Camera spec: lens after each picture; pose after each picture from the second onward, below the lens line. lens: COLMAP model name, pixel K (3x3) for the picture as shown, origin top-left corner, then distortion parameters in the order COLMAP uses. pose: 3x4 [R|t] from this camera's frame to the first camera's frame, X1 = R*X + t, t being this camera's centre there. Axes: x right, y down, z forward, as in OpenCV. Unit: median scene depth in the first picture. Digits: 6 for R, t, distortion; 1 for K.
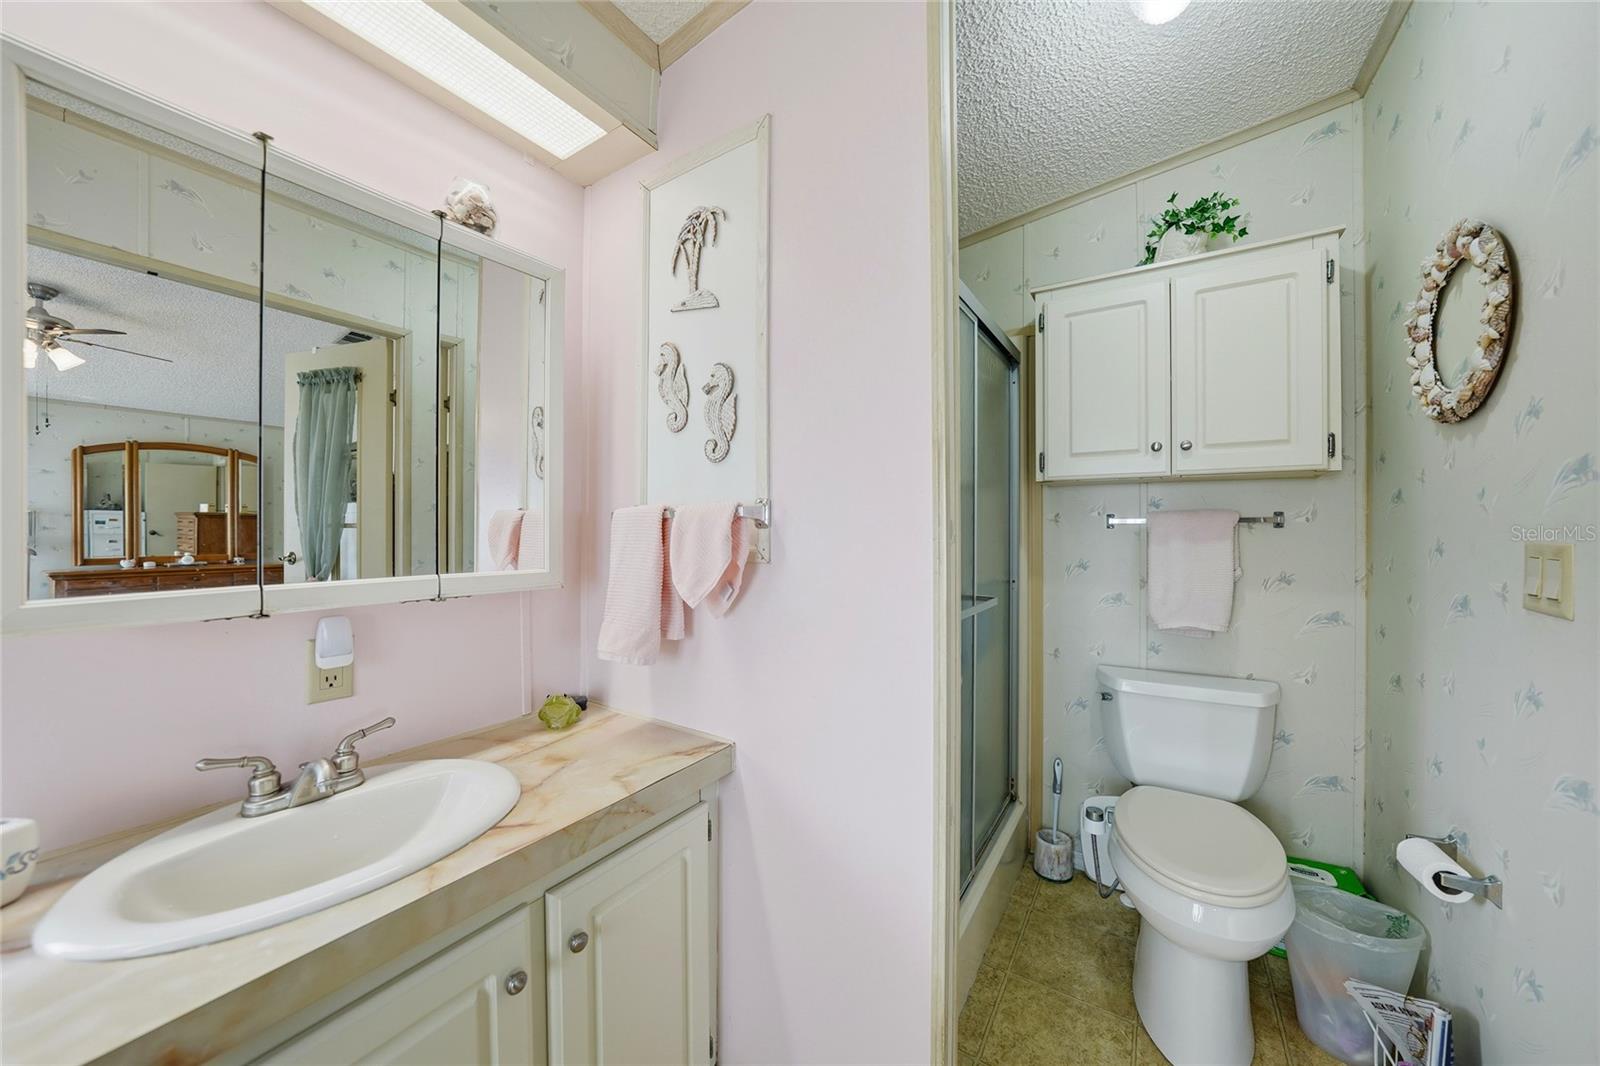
lens RADIAL K [[554.4, 0, 800.9], [0, 554.4, 531.0], [0, 0, 1]] dist [-0.032378, 0.006876]
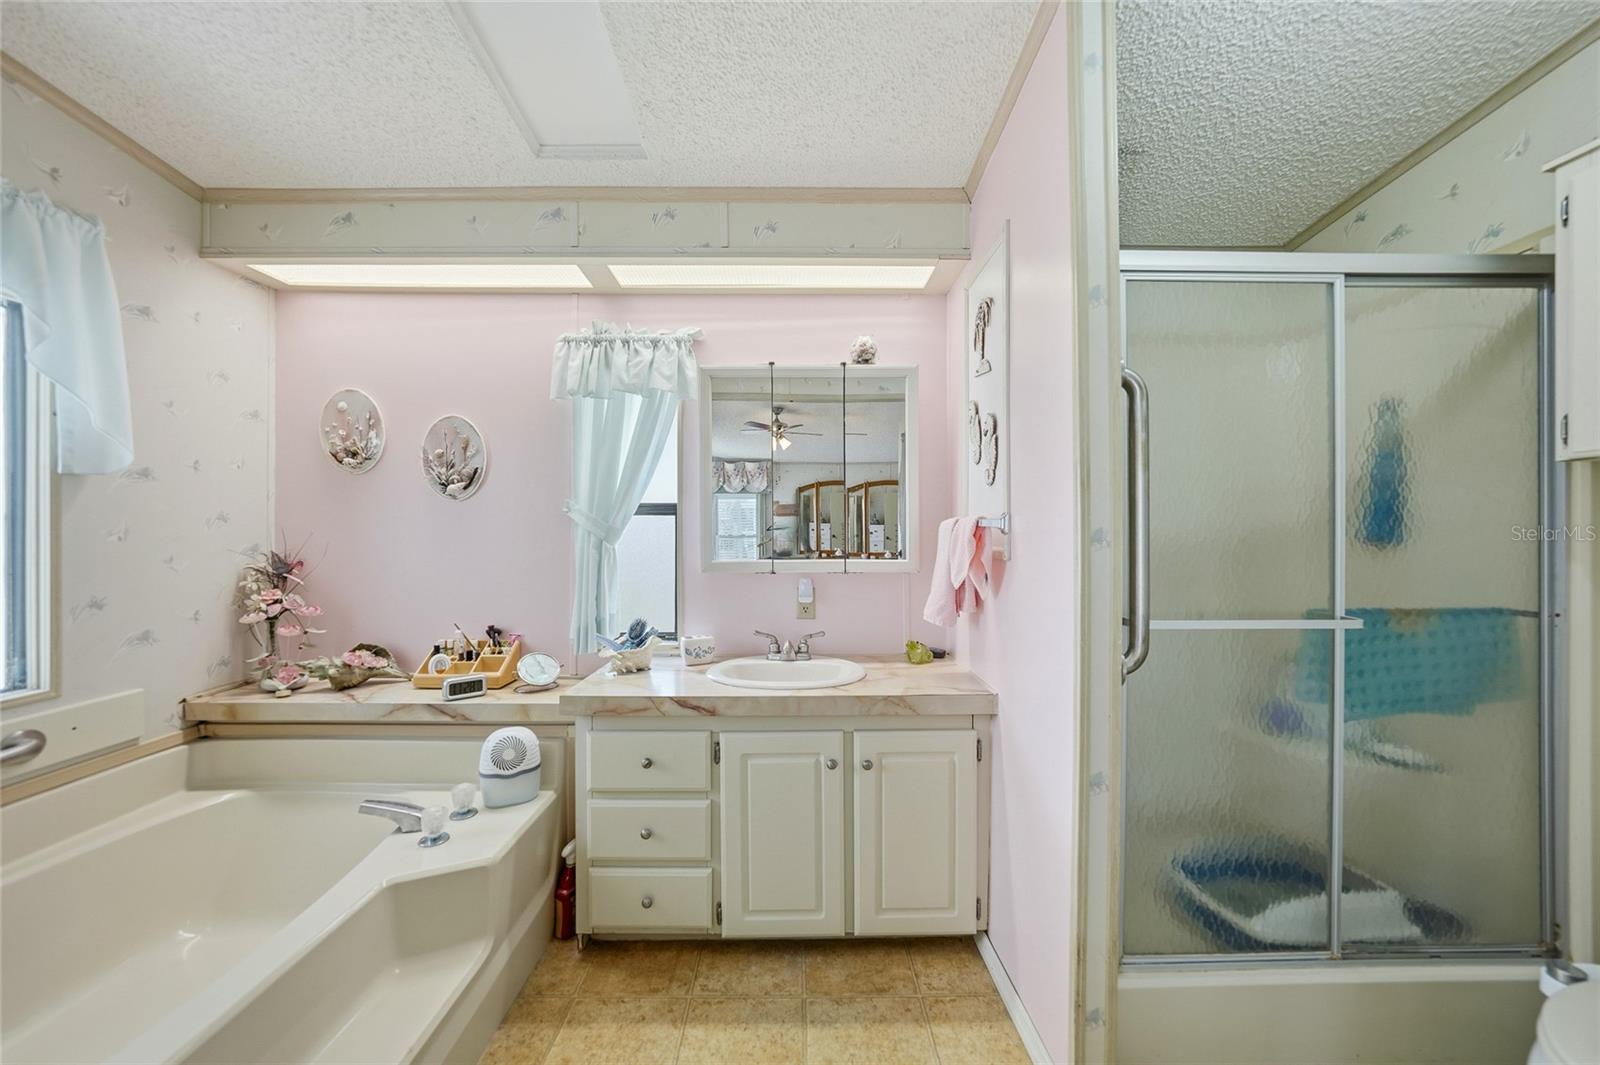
lens RADIAL K [[567.0, 0, 801.6], [0, 567.0, 525.9], [0, 0, 1]] dist [-0.031298, 0.007735]
pose [[0.554058, -0.010587, -0.832411, 0.837514], [0.003282, 0.999939, -0.010533, -0.013768], [0.832472, 0.003104, 0.554059, -0.178836]]
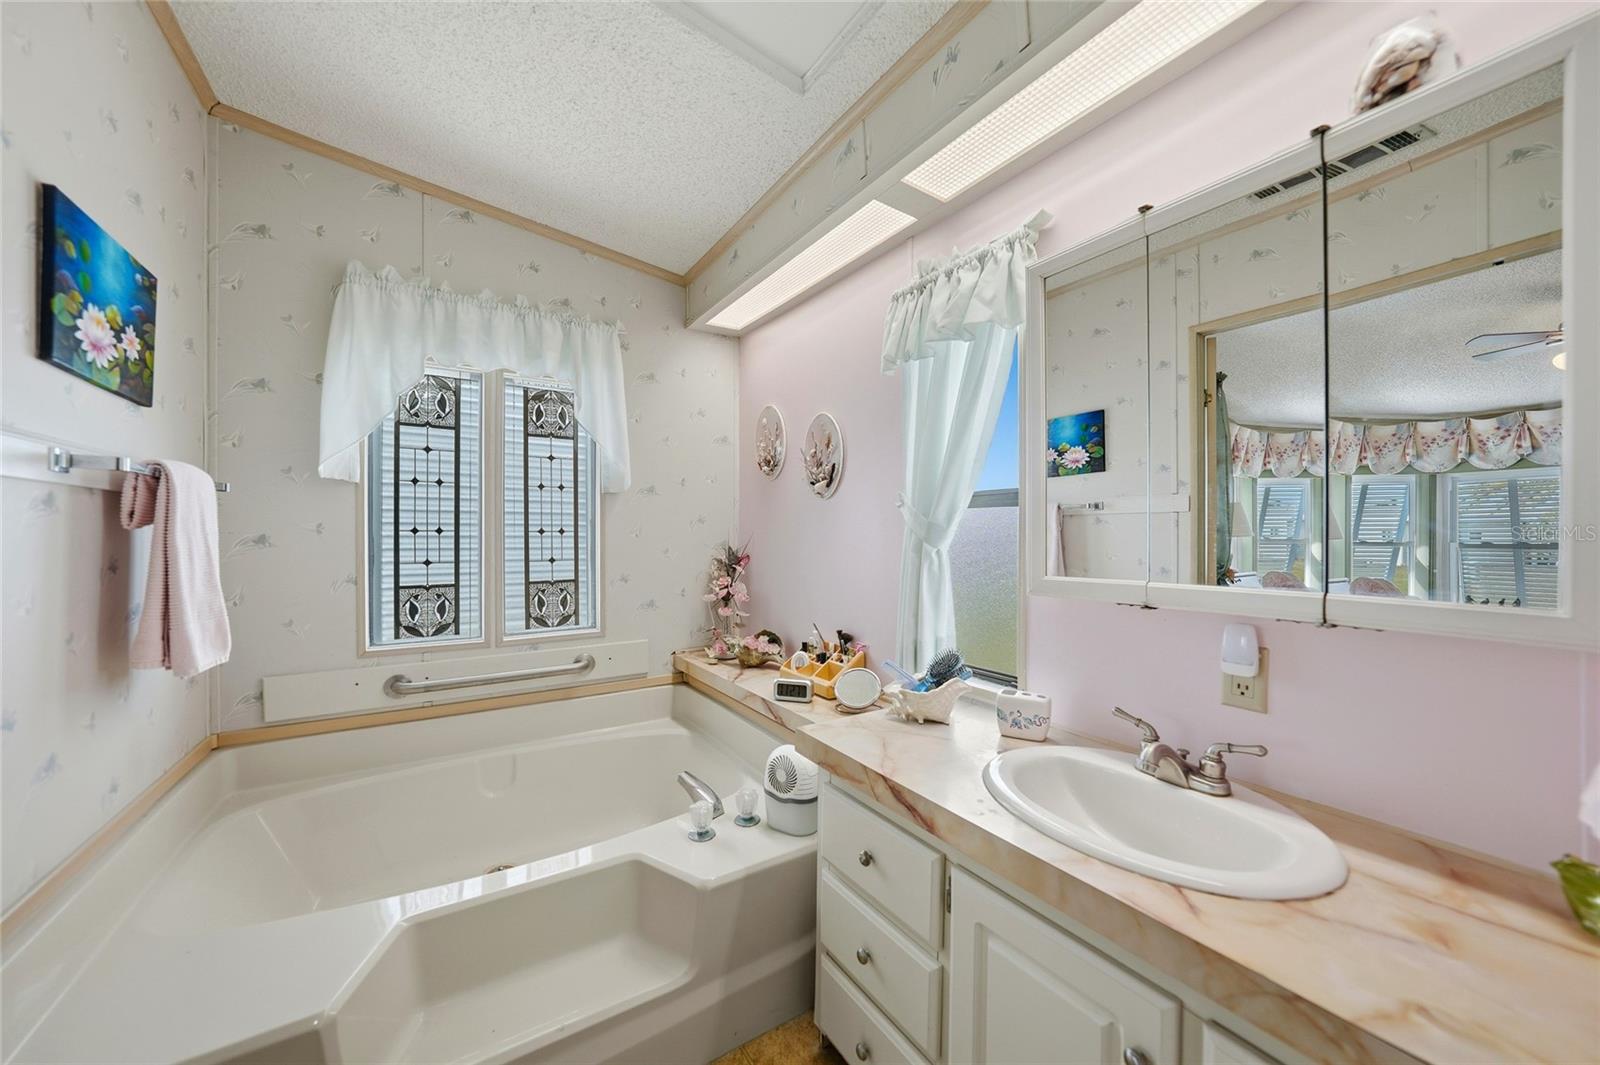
lens RADIAL K [[568.5, 0, 802.8], [0, 568.5, 537.1], [0, 0, 1]] dist [-0.033920, 0.008243]
pose [[-0.408373, 0.001810, -0.912813, 0.357704], [-0.001456, 0.999995, 0.002635, -0.000802], [0.912814, 0.002405, -0.408369, 0.636334]]
